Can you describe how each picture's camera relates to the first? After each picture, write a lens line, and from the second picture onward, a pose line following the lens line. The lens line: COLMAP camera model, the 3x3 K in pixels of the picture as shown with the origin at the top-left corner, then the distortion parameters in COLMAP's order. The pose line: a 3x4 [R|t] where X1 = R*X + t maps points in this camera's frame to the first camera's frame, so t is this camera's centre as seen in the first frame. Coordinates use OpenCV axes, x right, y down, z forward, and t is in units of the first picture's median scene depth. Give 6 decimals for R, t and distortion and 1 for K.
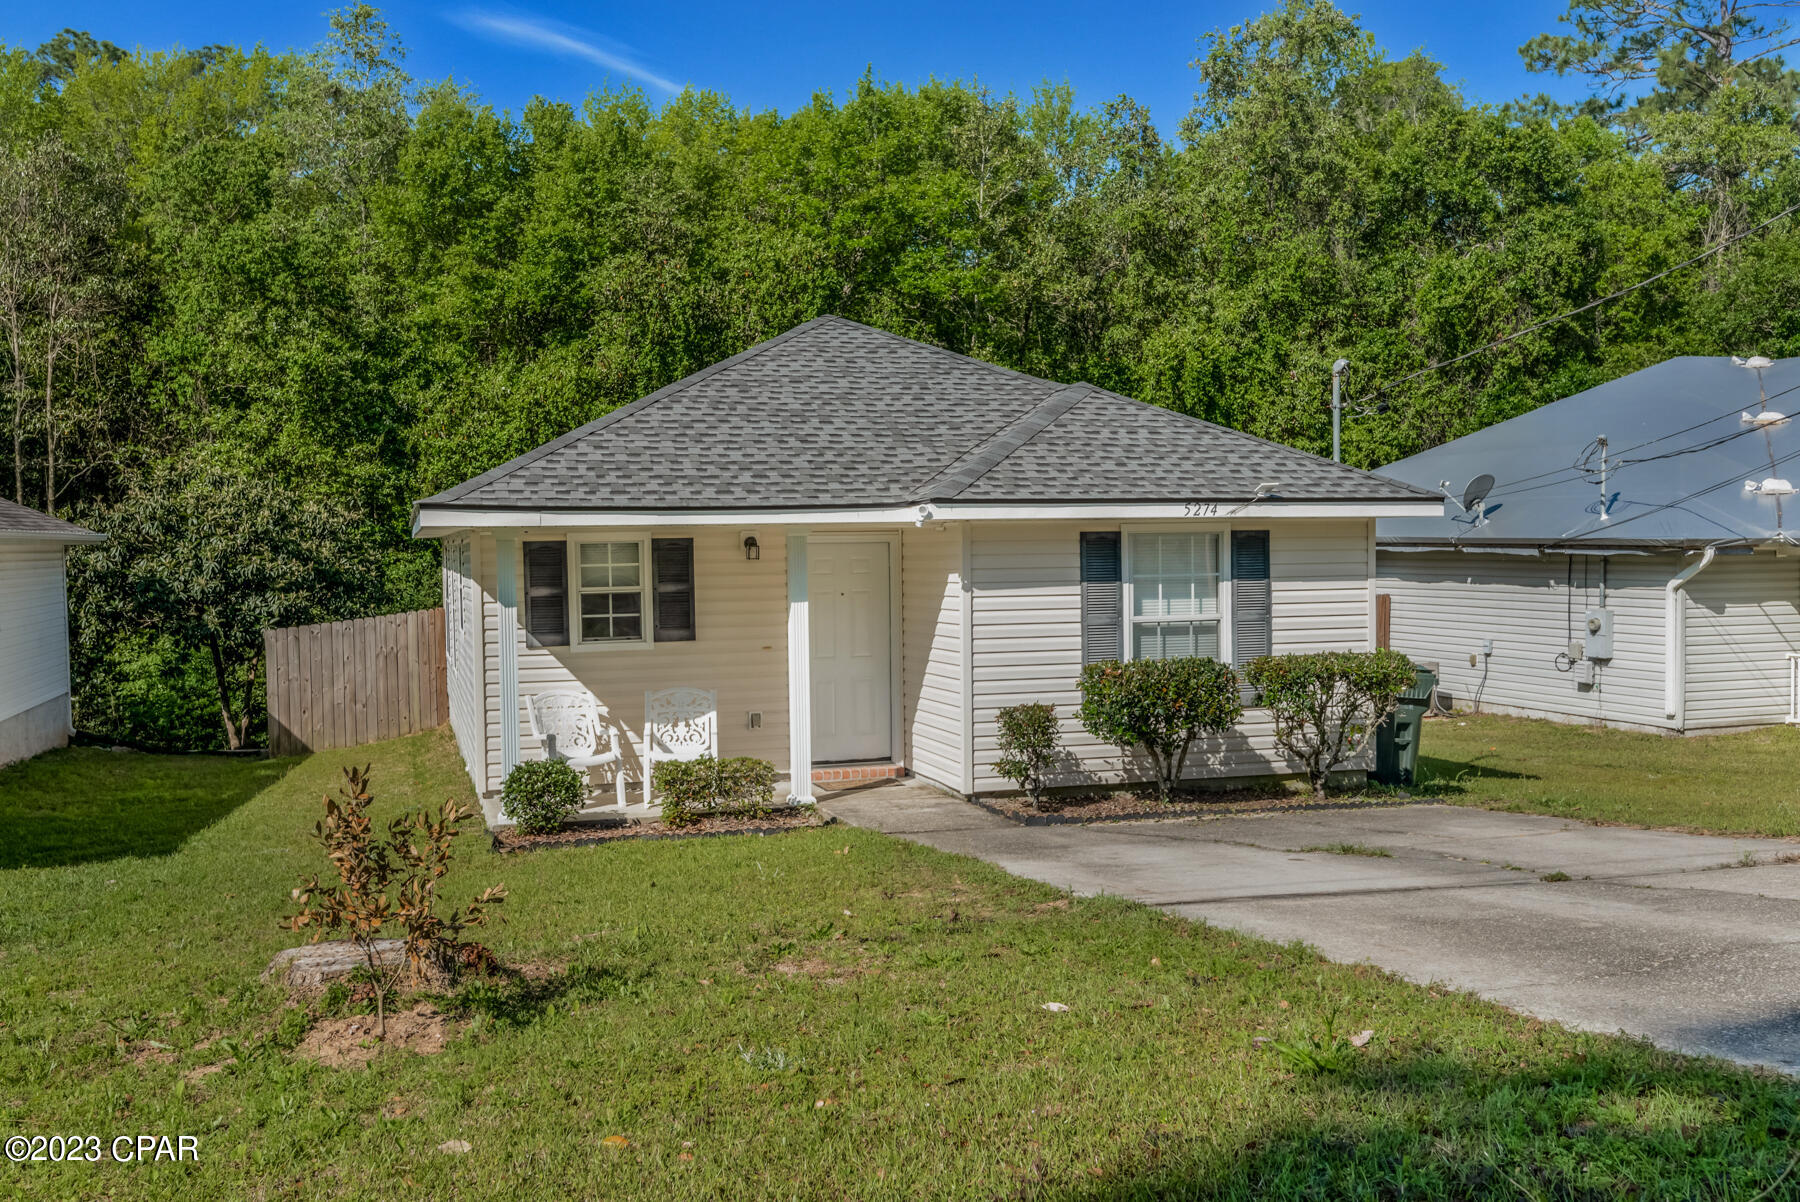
lens RADIAL K [[1502.2, 0, 900.0], [0, 1502.2, 601.0], [0, 0, 1]] dist [-0.007009, -0.000109]
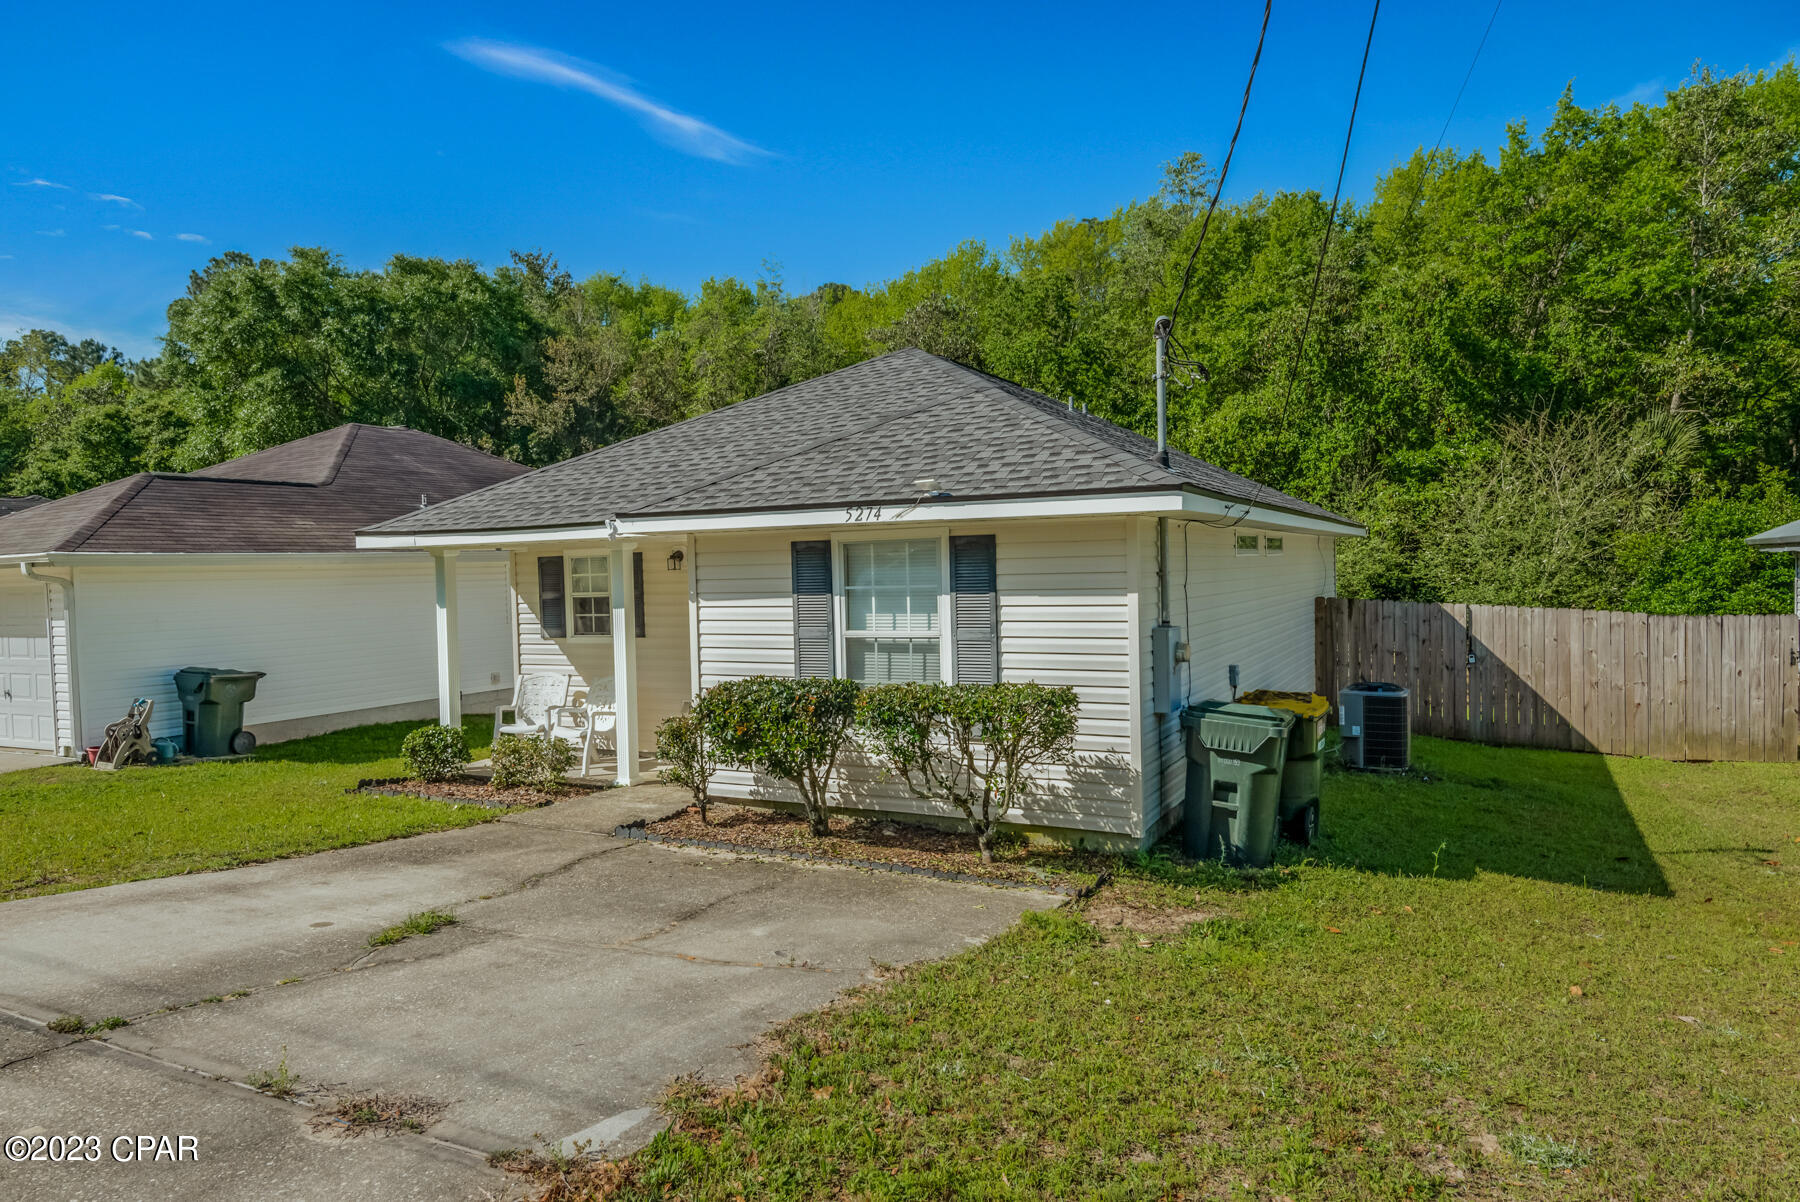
lens RADIAL K [[1103.9, 0, 953.6], [0, 1103.9, 606.7], [0, 0, 1]] dist [-0.002521, -0.001042]
pose [[0.735805, 0.020662, -0.676878, 0.656603], [-0.011791, 0.999774, 0.017701, -0.017374], [0.677091, -0.005043, 0.735882, 0.529640]]
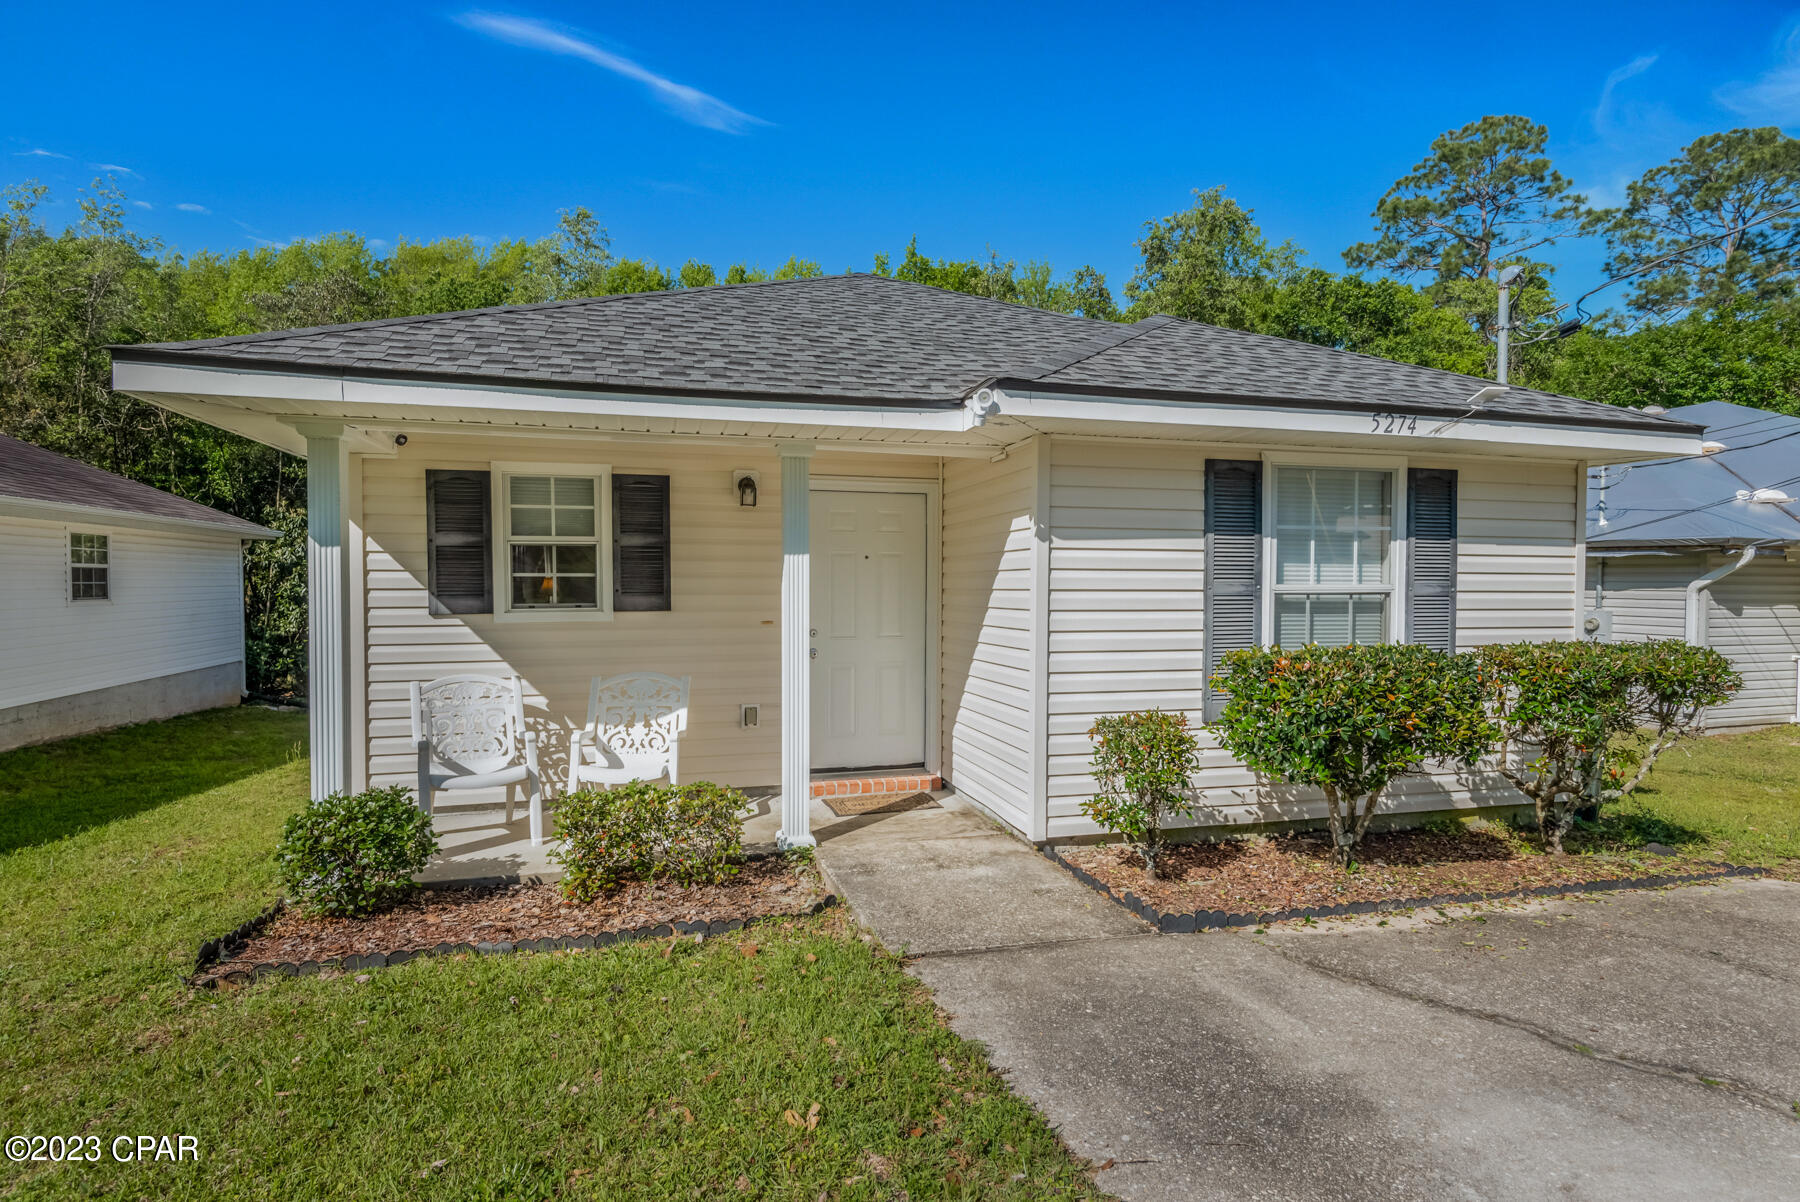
lens RADIAL K [[868.6, 0, 894.2], [0, 868.6, 603.1], [0, 0, 1]] dist [0.028206, -0.022540]
pose [[0.999140, 0.016637, -0.037969, -0.006430], [-0.017135, 0.999771, -0.012835, 0.026549], [0.037747, 0.013475, 0.999196, 0.576469]]
